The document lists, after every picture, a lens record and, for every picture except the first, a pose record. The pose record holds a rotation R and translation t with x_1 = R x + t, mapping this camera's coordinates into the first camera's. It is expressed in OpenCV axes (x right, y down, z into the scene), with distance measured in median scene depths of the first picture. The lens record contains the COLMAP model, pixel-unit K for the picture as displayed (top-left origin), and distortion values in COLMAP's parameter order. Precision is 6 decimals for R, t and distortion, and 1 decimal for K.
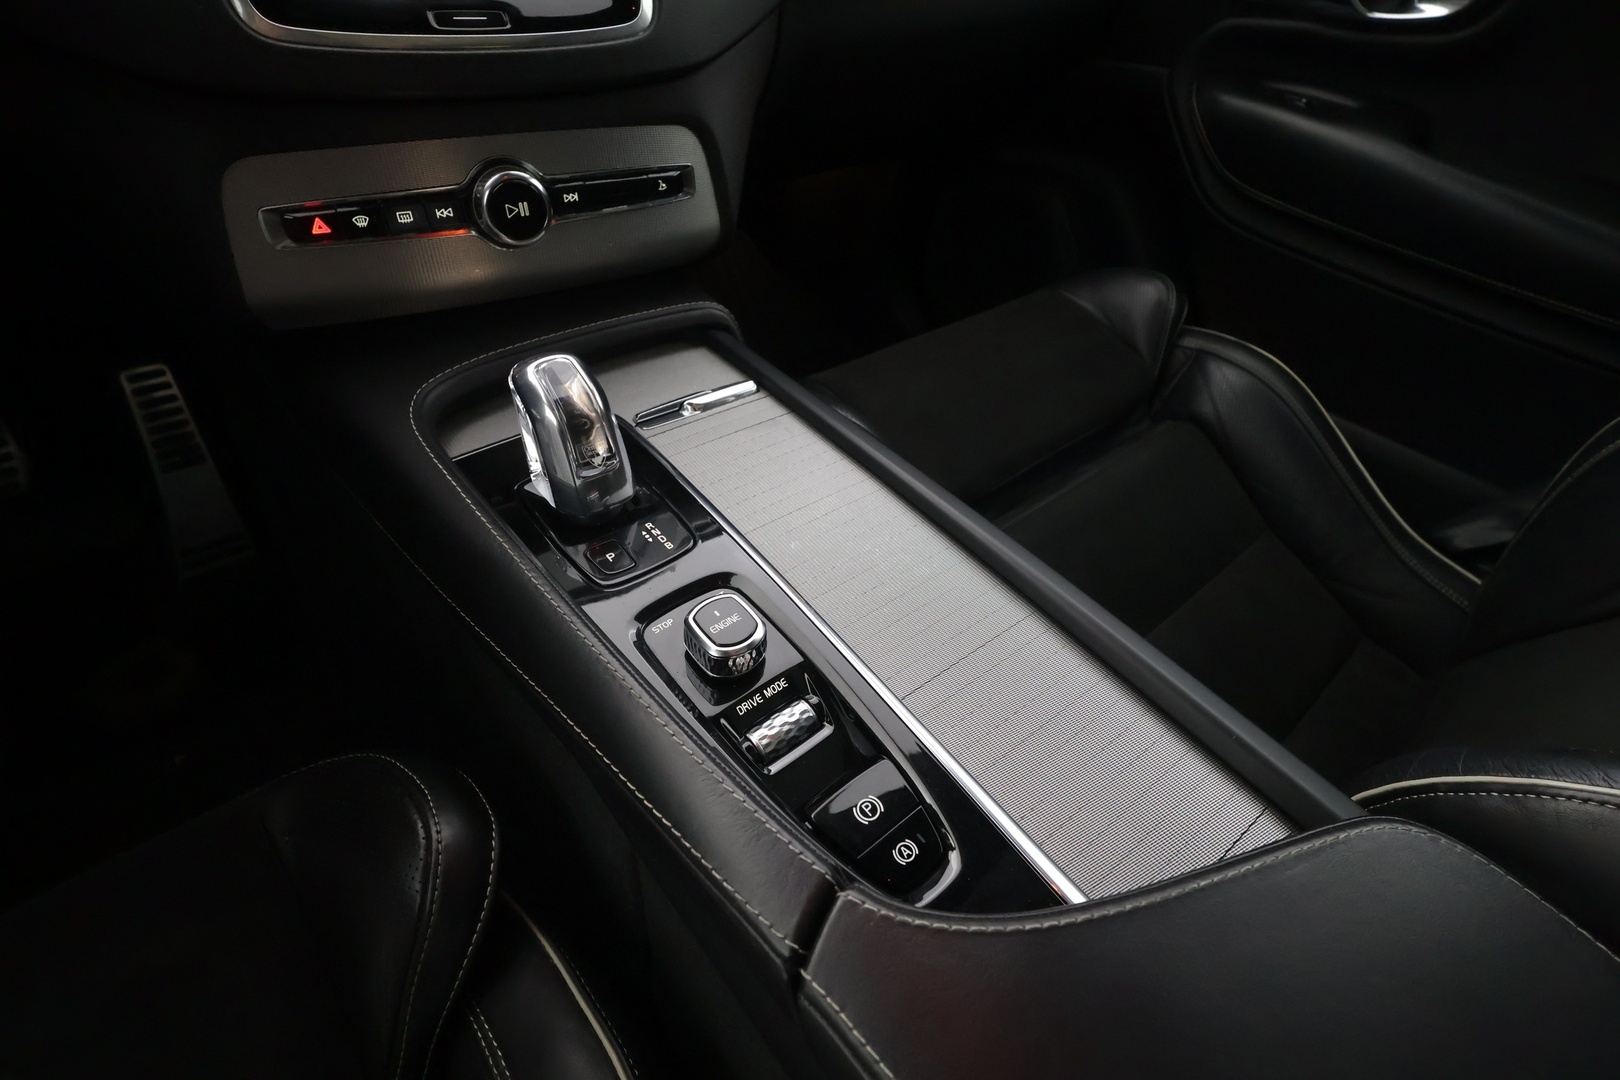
lens RADIAL K [[746.1, 0, 812.2], [0, 746.1, 541.5], [0, 0, 1]] dist [-0.001583, 0.002336]
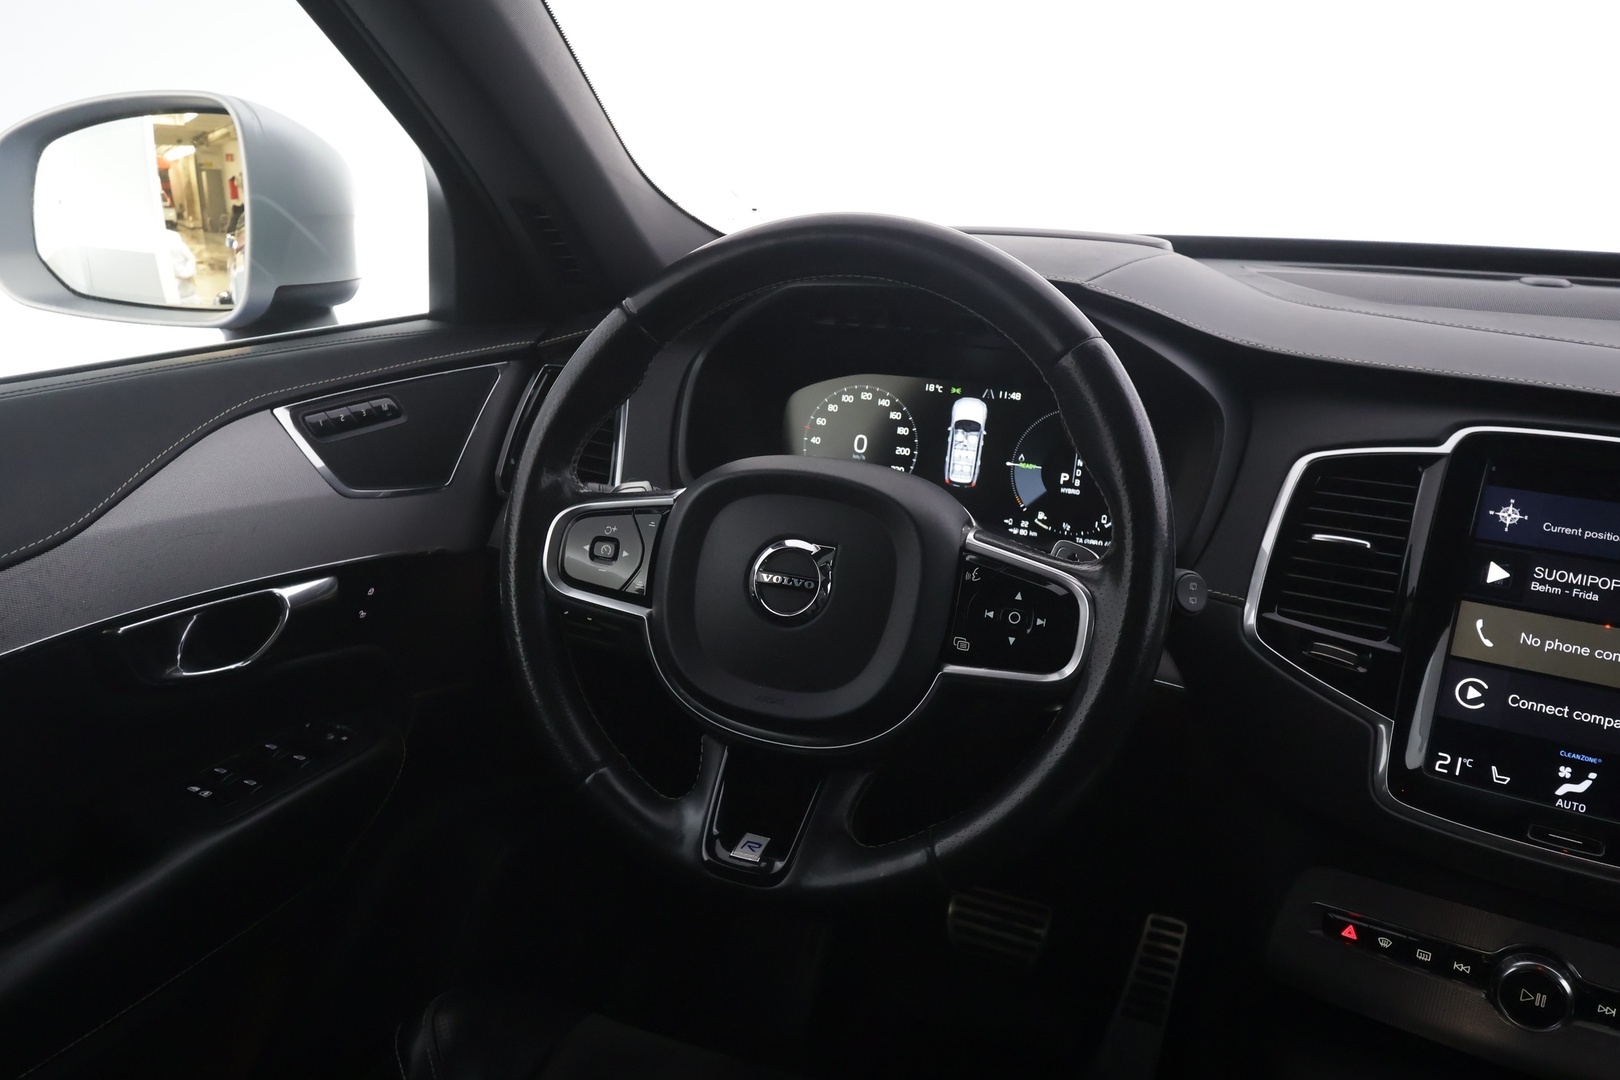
lens RADIAL K [[1267.5, 0, 811.2], [0, 1267.5, 542.2], [0, 0, 1]] dist [-0.004618, 0.013703]
pose [[0.463991, 0.164451, -0.870441, 0.483708], [-0.621924, 0.760201, -0.187895, 0.003740], [0.630811, 0.628530, 0.455003, -0.687314]]
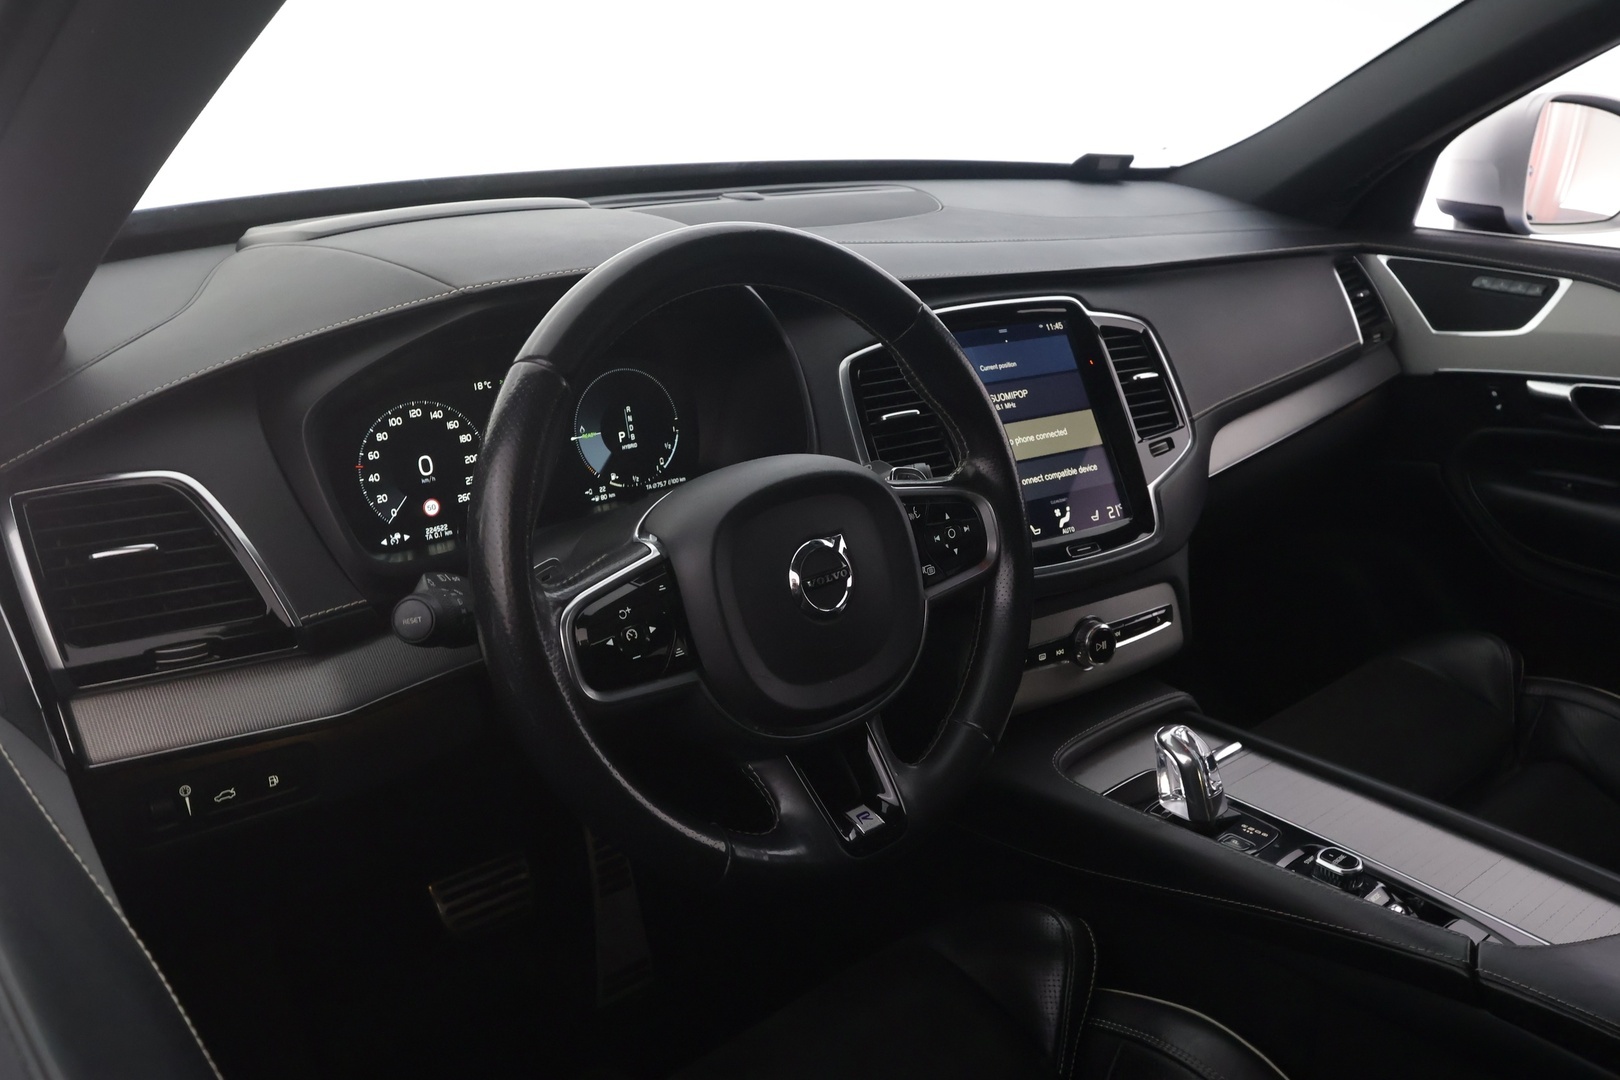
lens RADIAL K [[1267.5, 0, 803.6], [0, 1267.5, 541.4], [0, 0, 1]] dist [-0.004618, 0.013703]
pose [[0.994969, -0.096197, -0.027979, -0.873838], [0.075432, 0.903136, -0.422676, 0.427641], [0.065929, 0.418439, 0.905849, -1.505466]]
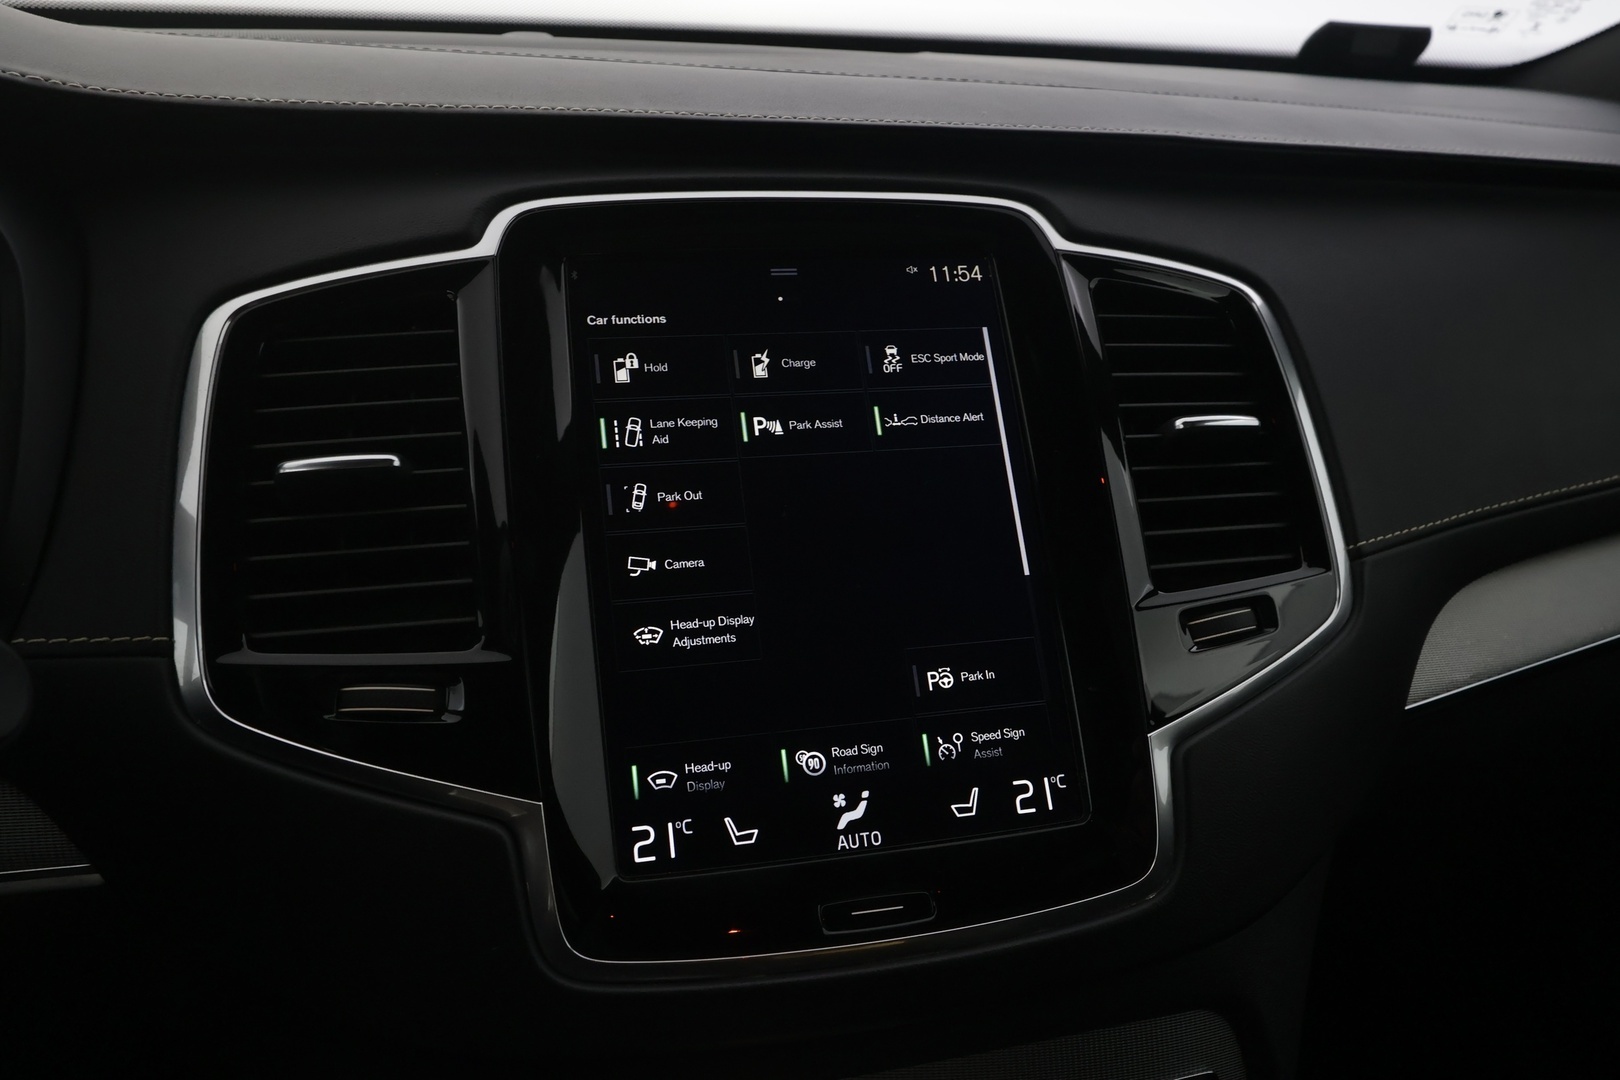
lens RADIAL K [[1267.5, 0, 808.5], [0, 1267.5, 546.2], [0, 0, 1]] dist [-0.004618, 0.013703]
pose [[0.947261, -0.002513, -0.320454, -0.157588], [-0.150537, 0.879284, -0.451883, -0.414757], [0.282906, 0.476291, 0.832533, 0.006104]]
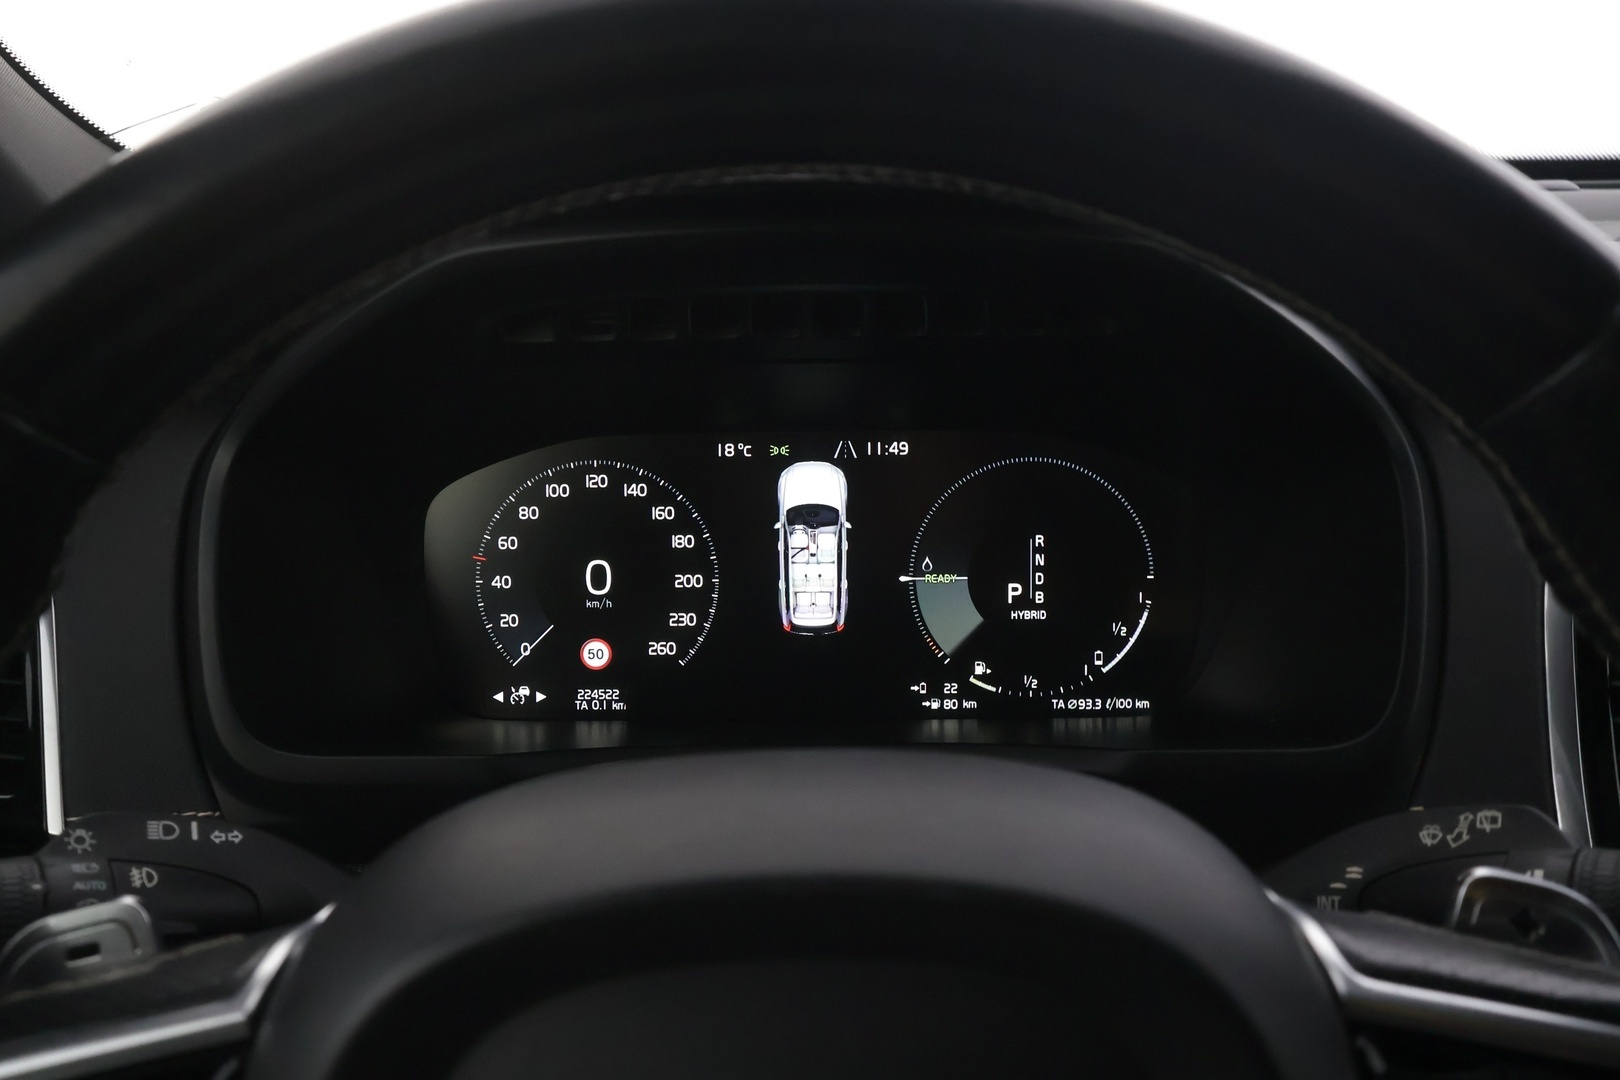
lens RADIAL K [[1267.5, 0, 817.3], [0, 1267.5, 539.0], [0, 0, 1]] dist [-0.004618, 0.013703]
pose [[0.759644, 0.062409, -0.647338, -0.643518], [-0.394524, 0.835528, -0.382417, -0.296224], [0.517003, 0.545892, 0.659326, -0.359817]]
